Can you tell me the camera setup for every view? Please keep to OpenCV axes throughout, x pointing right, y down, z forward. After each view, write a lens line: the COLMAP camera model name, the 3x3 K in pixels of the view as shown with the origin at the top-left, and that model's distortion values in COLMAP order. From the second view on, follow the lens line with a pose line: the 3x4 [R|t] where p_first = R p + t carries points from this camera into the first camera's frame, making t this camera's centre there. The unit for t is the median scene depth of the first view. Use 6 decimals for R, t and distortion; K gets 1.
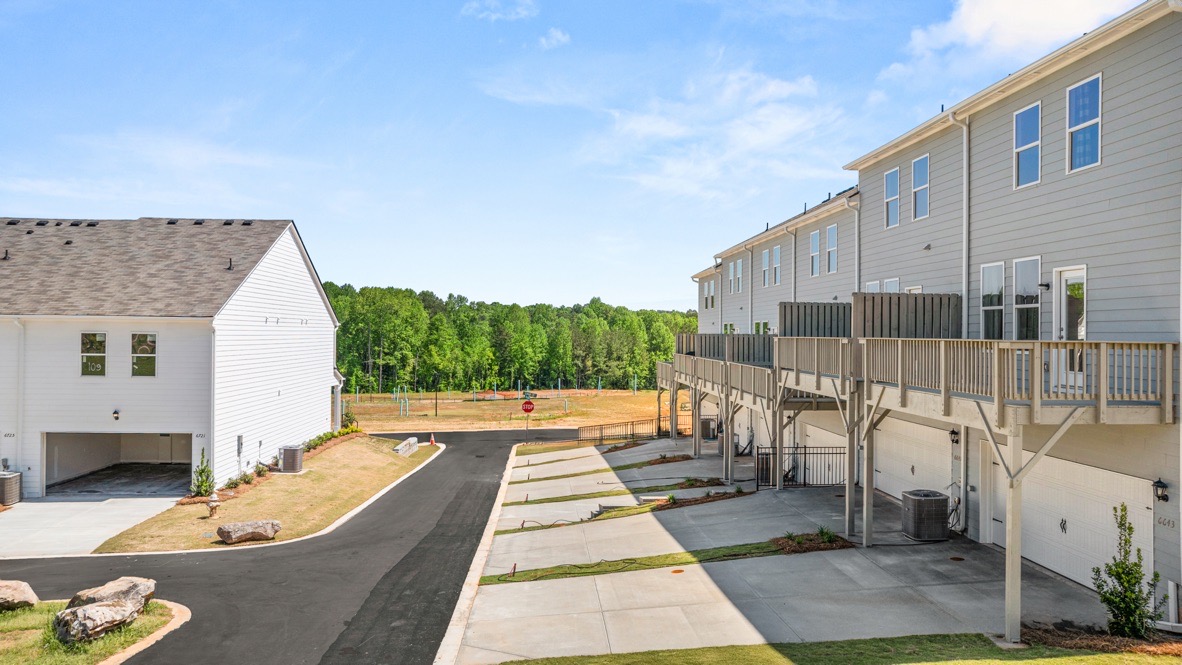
lens RADIAL K [[842.1, 0, 591.0], [0, 842.1, 332.5], [0, 0, 1]] dist [-0.012511, 0.001535]
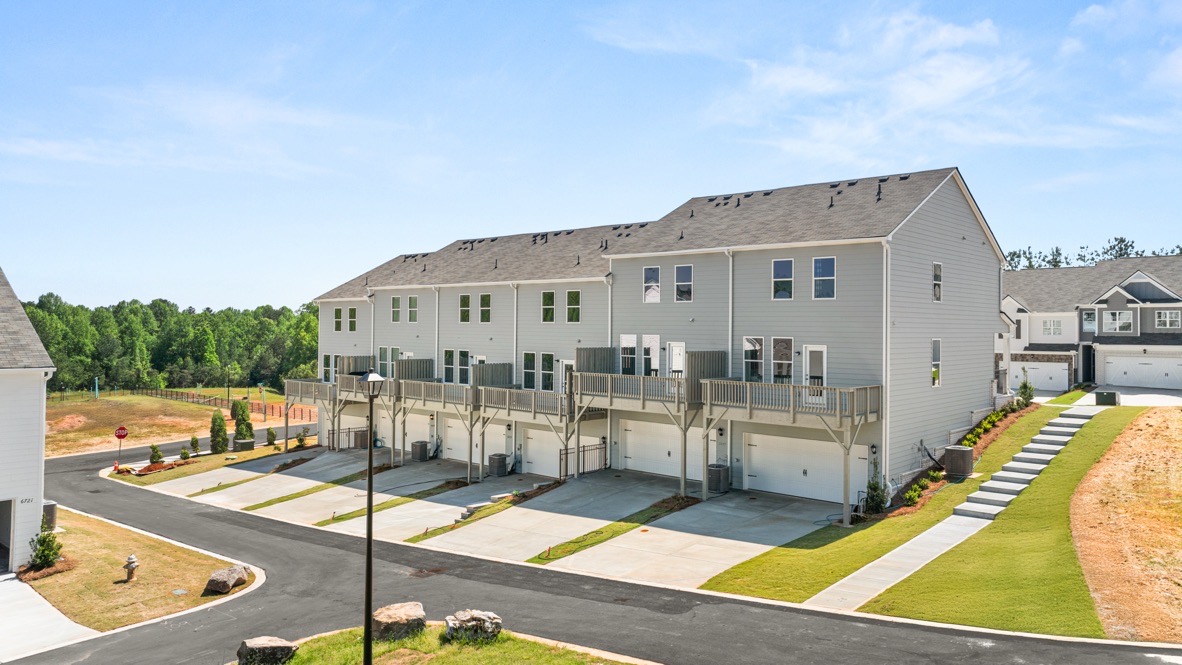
lens RADIAL K [[846.4, 0, 592.8], [0, 846.4, 300.1], [0, 0, 1]] dist [-0.003514, -0.008059]
pose [[0.717617, 0.024004, 0.696025, -1.109258], [-0.006772, 0.999599, -0.027492, -0.111987], [-0.696405, 0.015016, 0.717491, -0.097236]]
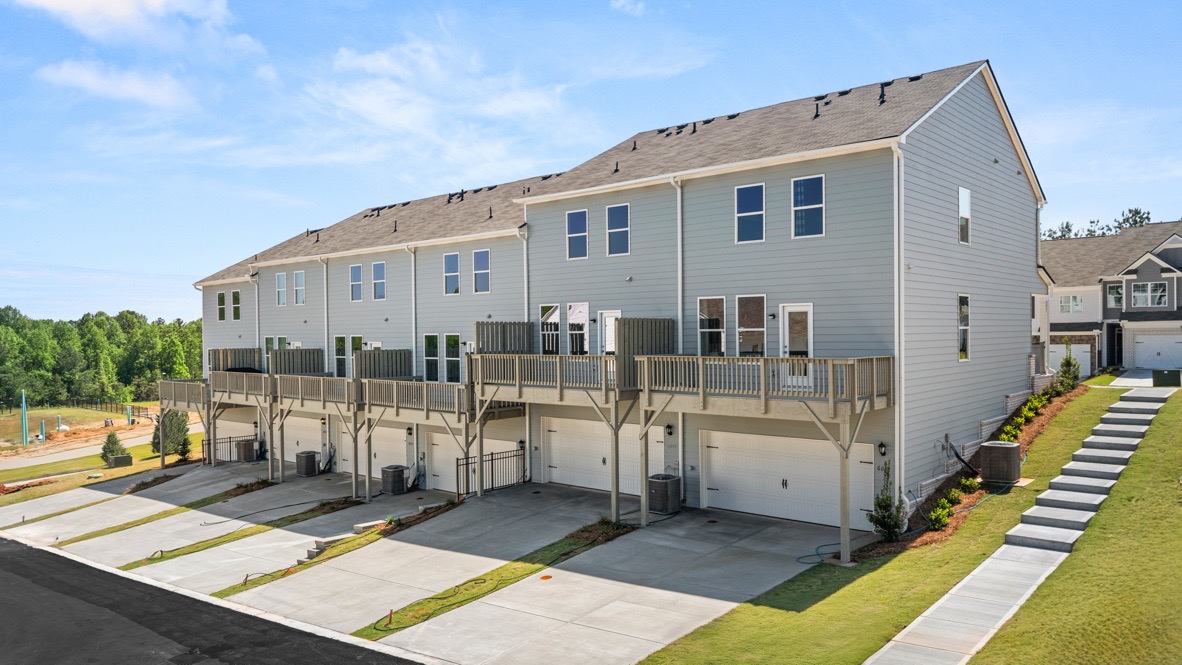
lens RADIAL K [[842.1, 0, 591.0], [0, 842.1, 332.5], [0, 0, 1]] dist [-0.012511, 0.001535]
pose [[0.709640, -0.012300, 0.704457, -0.617248], [0.014253, 0.999894, 0.003101, -0.033407], [-0.704420, 0.007840, 0.709740, 0.191665]]
